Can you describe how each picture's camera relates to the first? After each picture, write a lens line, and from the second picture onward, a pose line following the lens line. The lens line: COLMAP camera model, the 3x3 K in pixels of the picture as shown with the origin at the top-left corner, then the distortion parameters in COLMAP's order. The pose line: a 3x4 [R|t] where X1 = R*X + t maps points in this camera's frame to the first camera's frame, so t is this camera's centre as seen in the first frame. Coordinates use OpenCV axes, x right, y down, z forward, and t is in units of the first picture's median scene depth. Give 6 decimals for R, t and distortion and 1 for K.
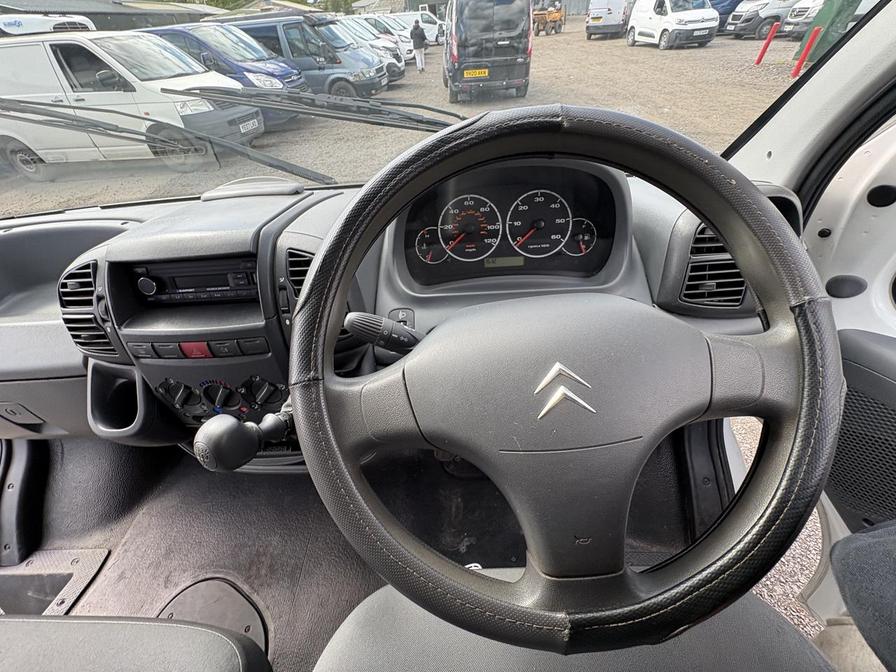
lens RADIAL K [[357.9, 0, 454.8], [0, 357.9, 336.7], [0, 0, 1]] dist [0.000617, -0.000220]
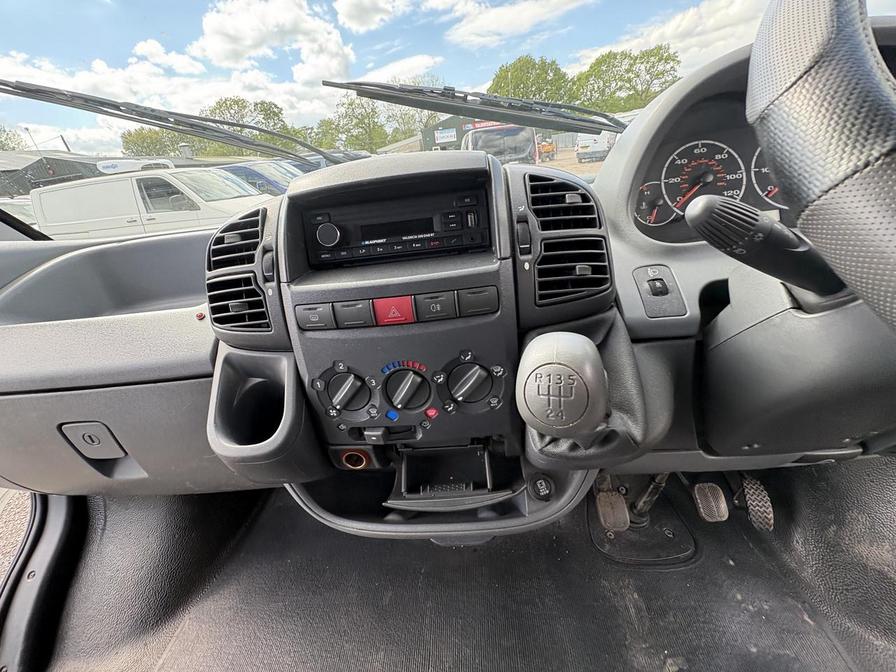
lens RADIAL K [[357.9, 0, 449.7], [0, 357.9, 340.1], [0, 0, 1]] dist [0.000617, -0.000220]
pose [[0.998695, -0.030121, -0.041242, -0.511625], [0.018704, 0.967171, -0.253439, 0.238637], [0.047522, 0.252337, 0.966472, 0.299615]]
